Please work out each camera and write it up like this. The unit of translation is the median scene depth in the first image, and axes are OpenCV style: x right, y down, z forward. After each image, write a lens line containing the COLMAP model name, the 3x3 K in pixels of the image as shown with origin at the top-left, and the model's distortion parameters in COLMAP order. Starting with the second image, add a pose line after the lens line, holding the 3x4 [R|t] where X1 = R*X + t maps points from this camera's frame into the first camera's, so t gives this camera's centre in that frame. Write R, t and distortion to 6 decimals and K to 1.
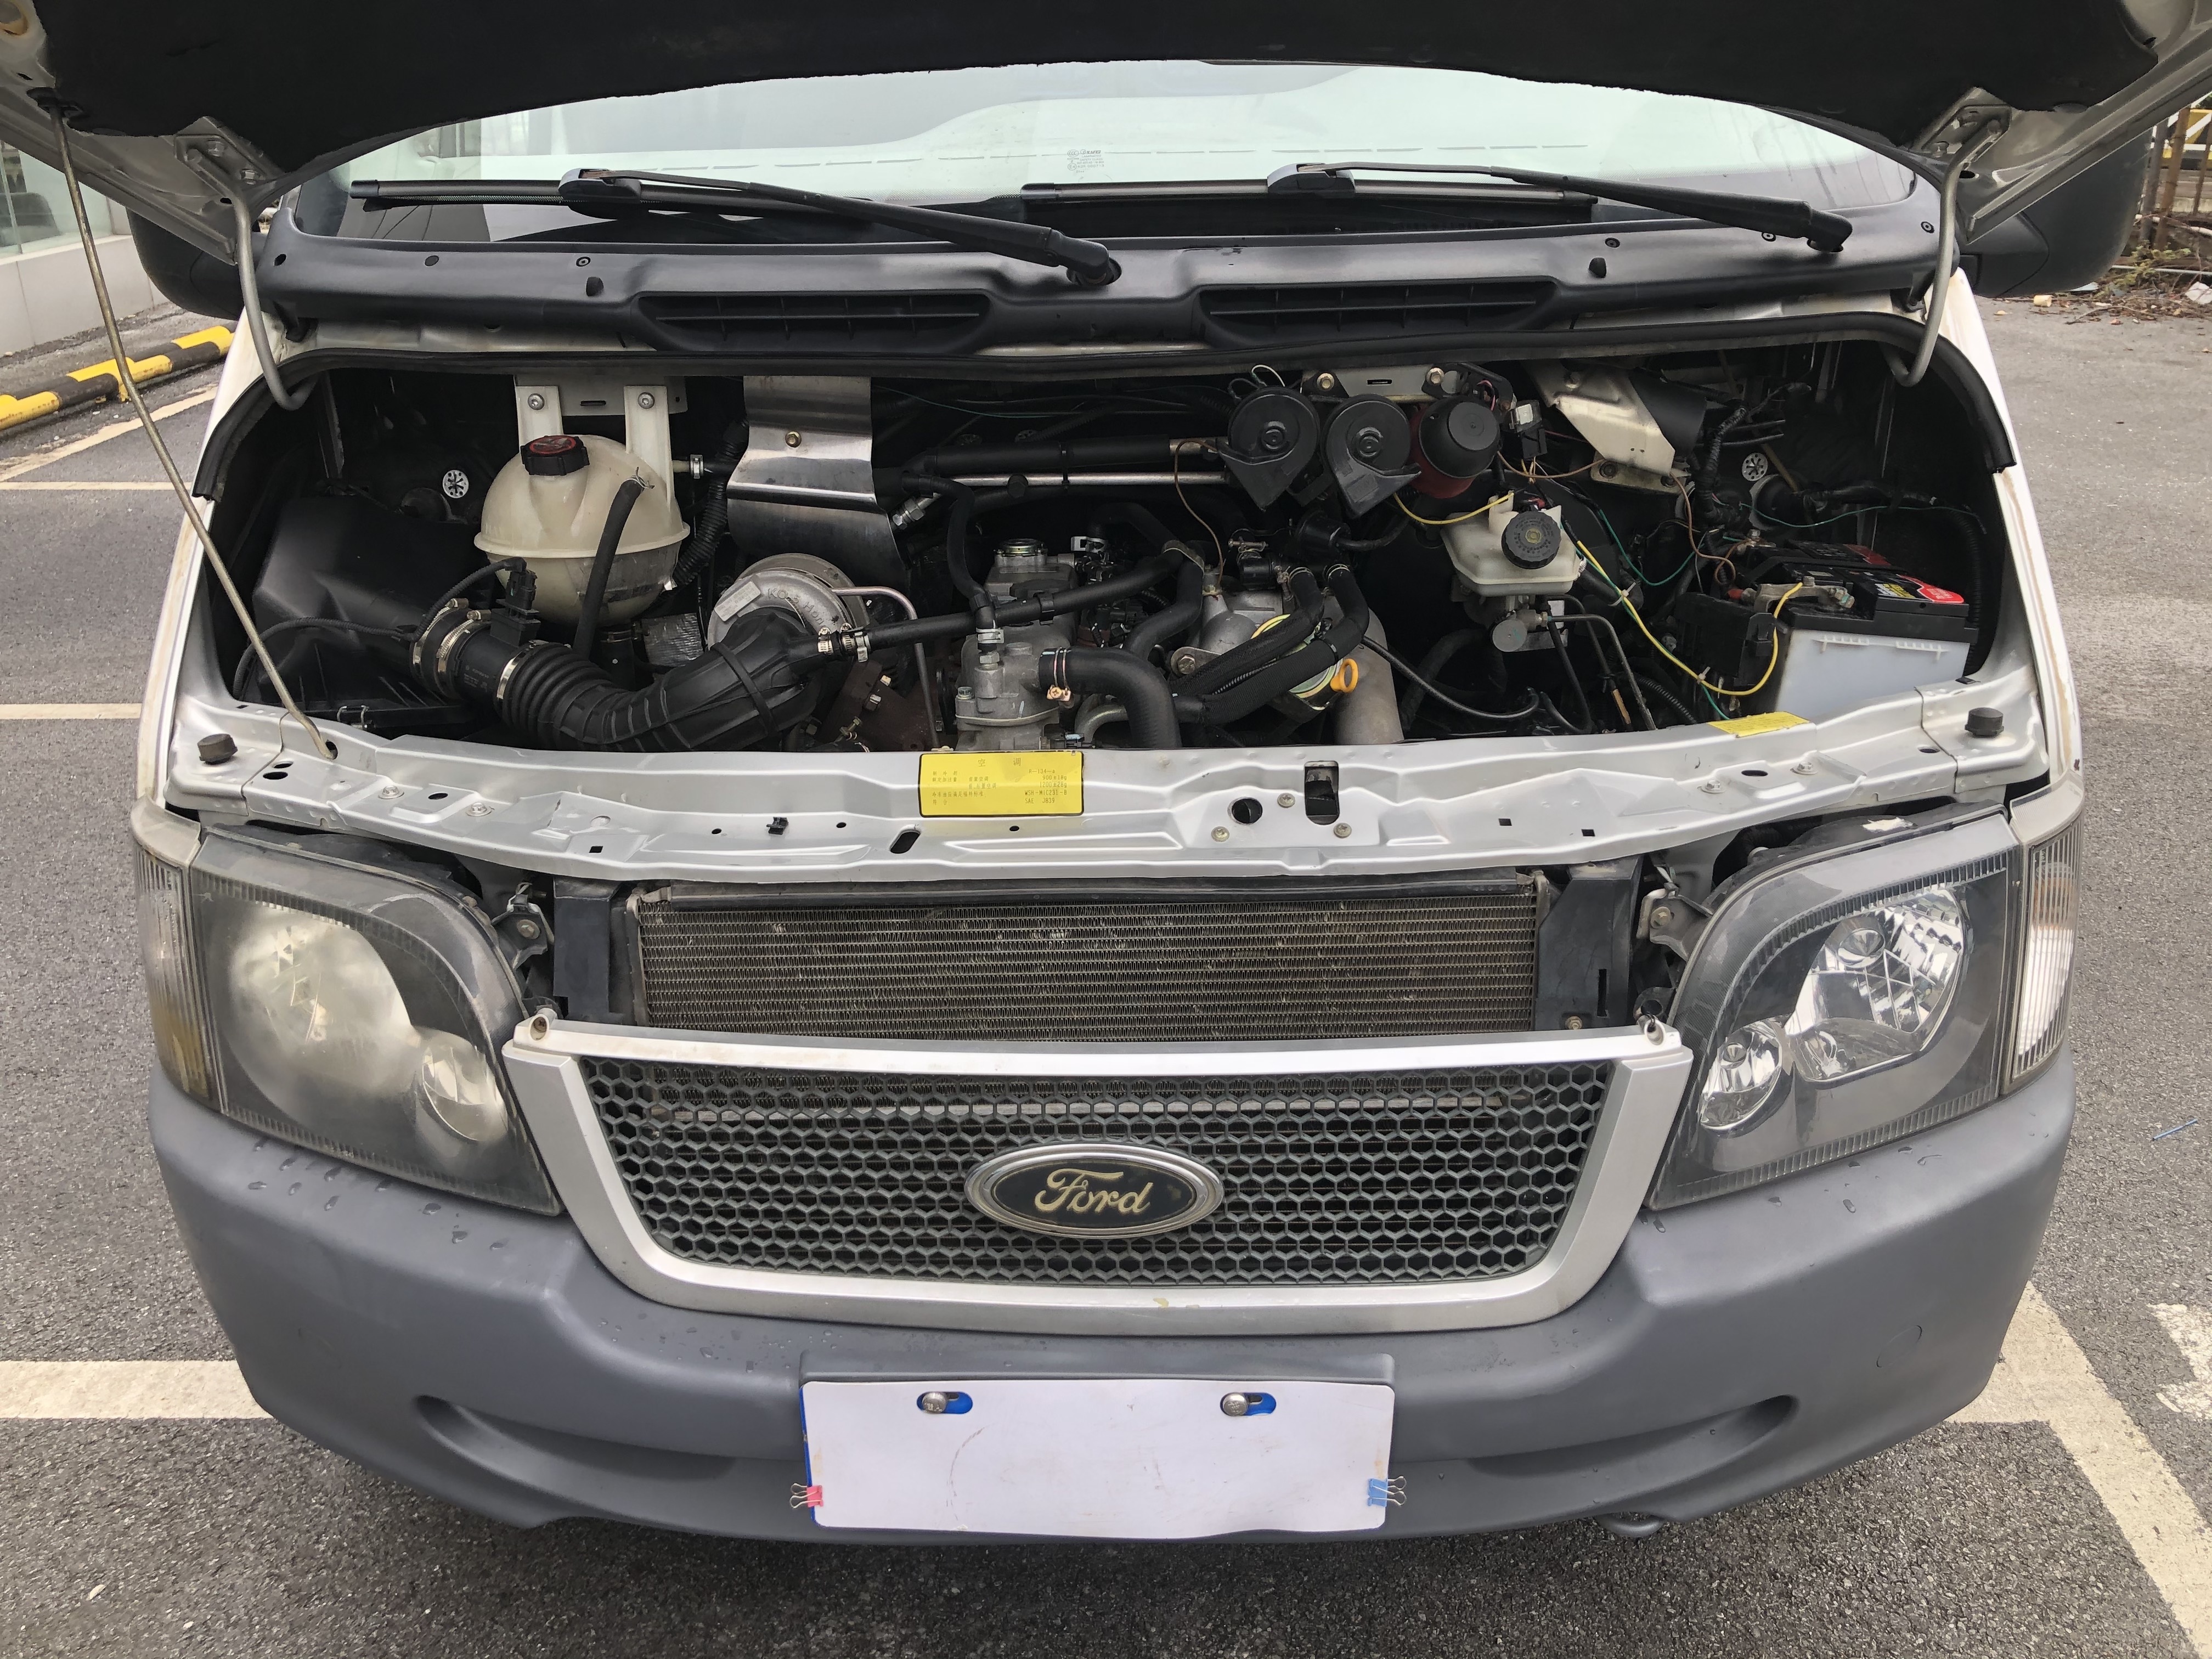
lens RADIAL K [[1817.7, 0, 1108.5], [0, 1817.7, 784.6], [0, 0, 1]] dist [0.053587, -0.074173]
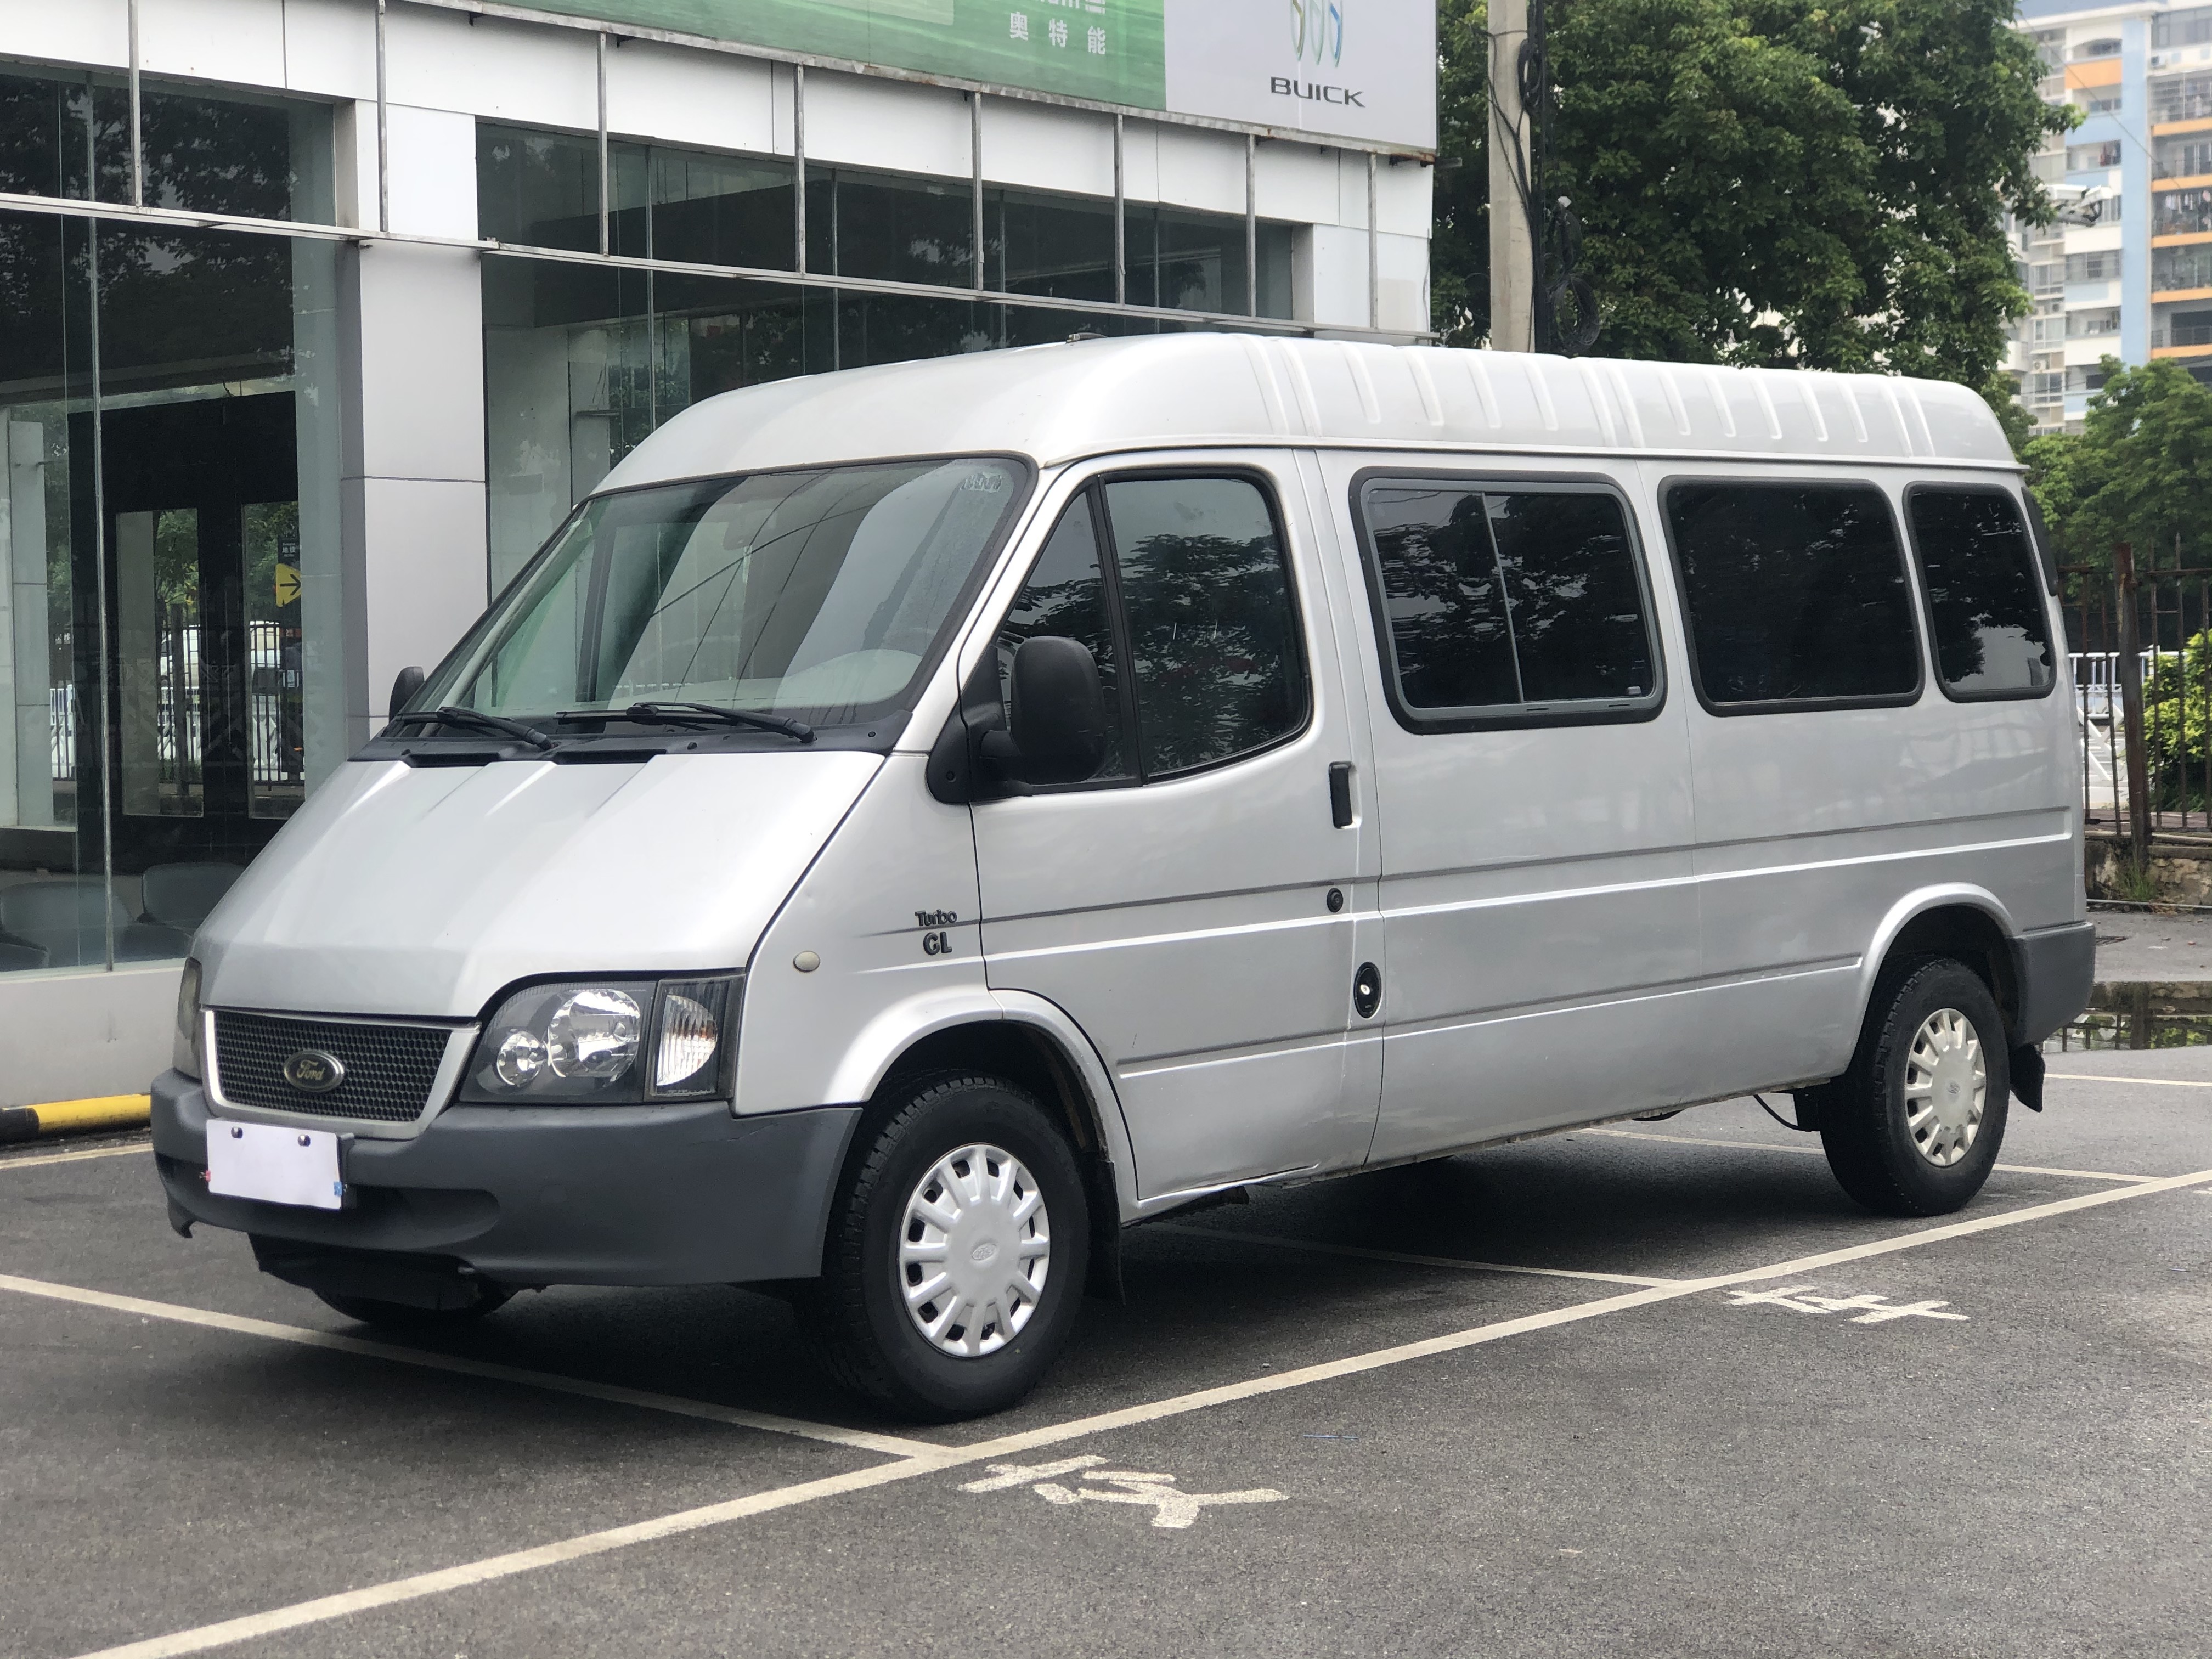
lens RADIAL K [[3686.5, 0, 1106.0], [0, 3686.5, 829.5], [0, 0, 1]] dist [0.001886, 0.083143]
pose [[0.765162, 0.019956, -0.643529, 4.073919], [-0.238333, 0.937295, -0.254314, 0.936332], [0.598101, 0.347966, 0.721939, -2.117548]]
